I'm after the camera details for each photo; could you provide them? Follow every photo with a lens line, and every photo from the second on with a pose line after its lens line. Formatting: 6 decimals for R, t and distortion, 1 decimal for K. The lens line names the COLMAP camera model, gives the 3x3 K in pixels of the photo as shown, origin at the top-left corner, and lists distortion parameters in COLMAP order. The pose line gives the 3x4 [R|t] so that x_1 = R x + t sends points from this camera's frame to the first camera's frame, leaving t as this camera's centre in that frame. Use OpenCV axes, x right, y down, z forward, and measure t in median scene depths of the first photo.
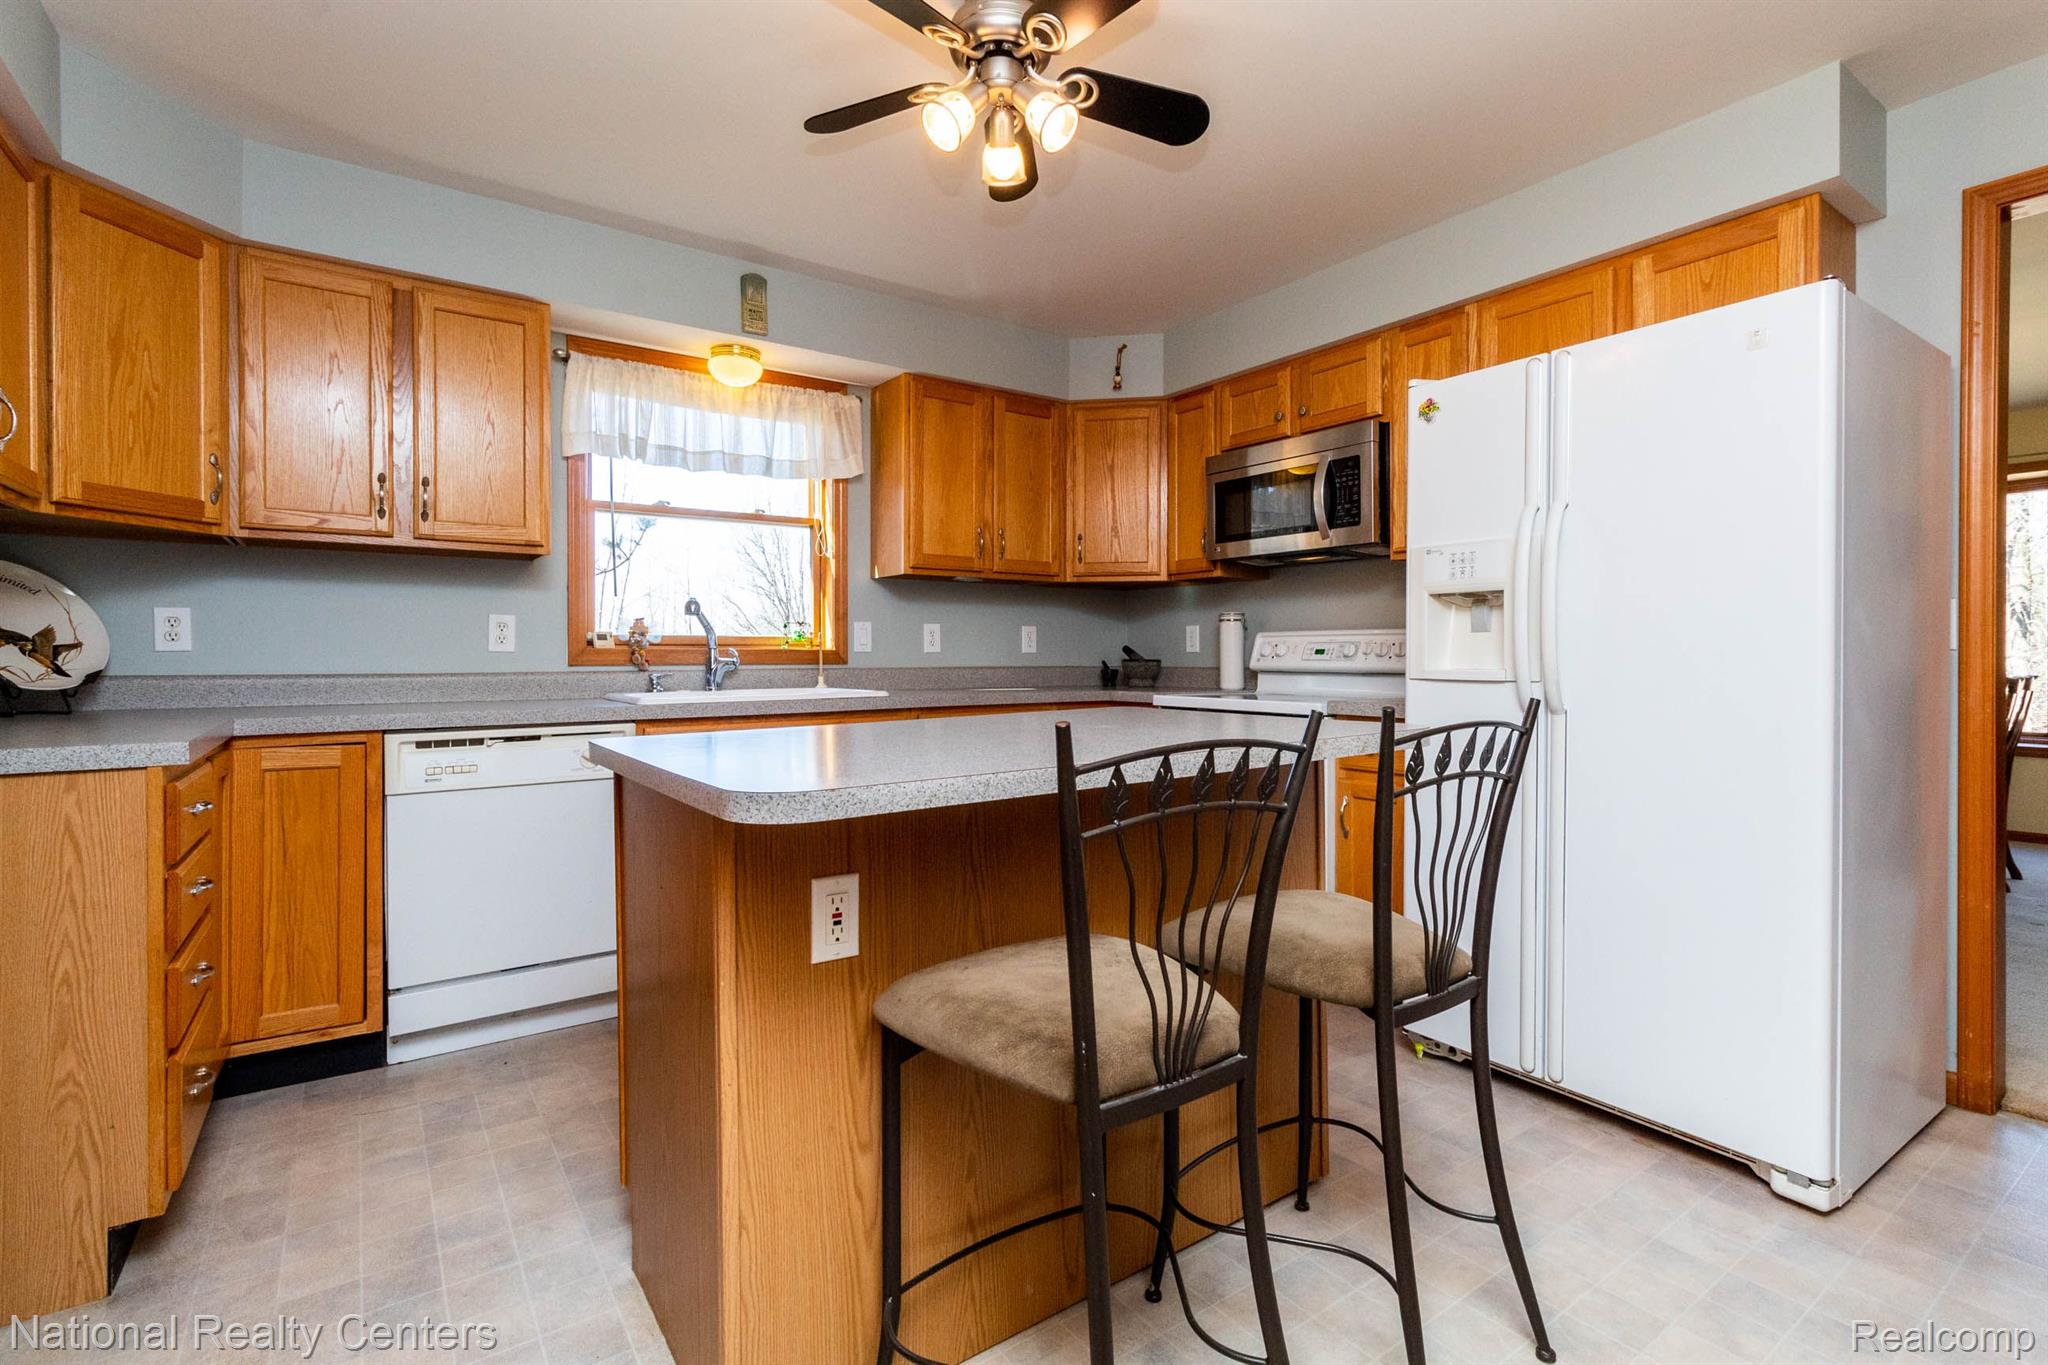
lens RADIAL K [[978.9, 0, 1020.9], [0, 978.9, 664.3], [0, 0, 1]] dist [-0.014742, 0.000083]
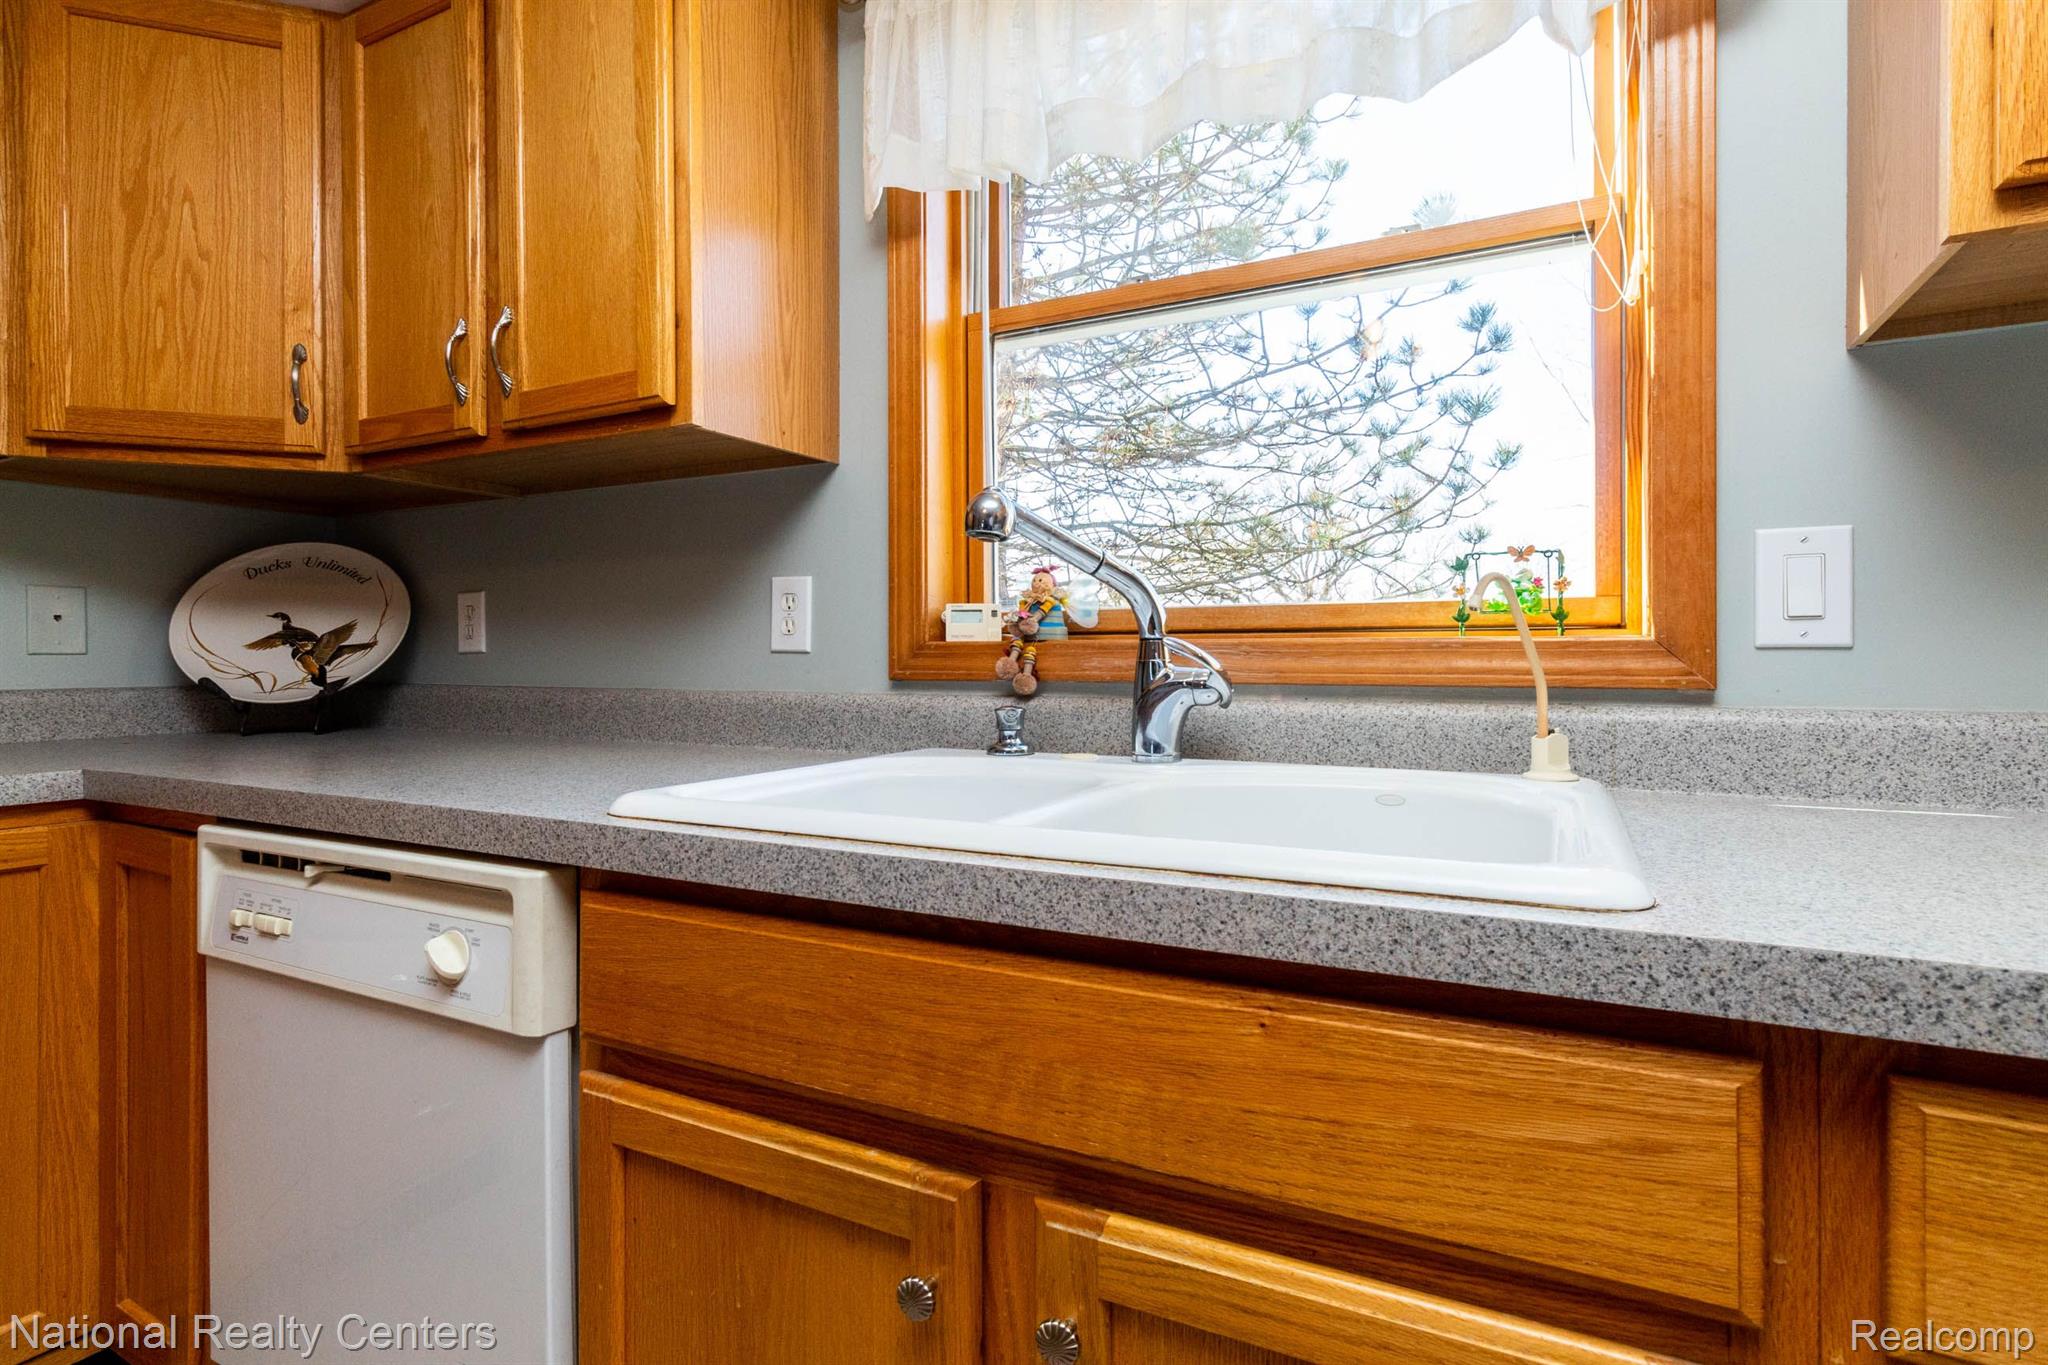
lens RADIAL K [[978.9, 0, 1020.9], [0, 978.9, 664.3], [0, 0, 1]] dist [-0.014742, 0.000083]
pose [[0.457277, 0.001823, -0.889323, -0.049939], [-0.006829, 0.999976, -0.001461, -0.008960], [0.889298, 0.006741, 0.457278, 1.184492]]
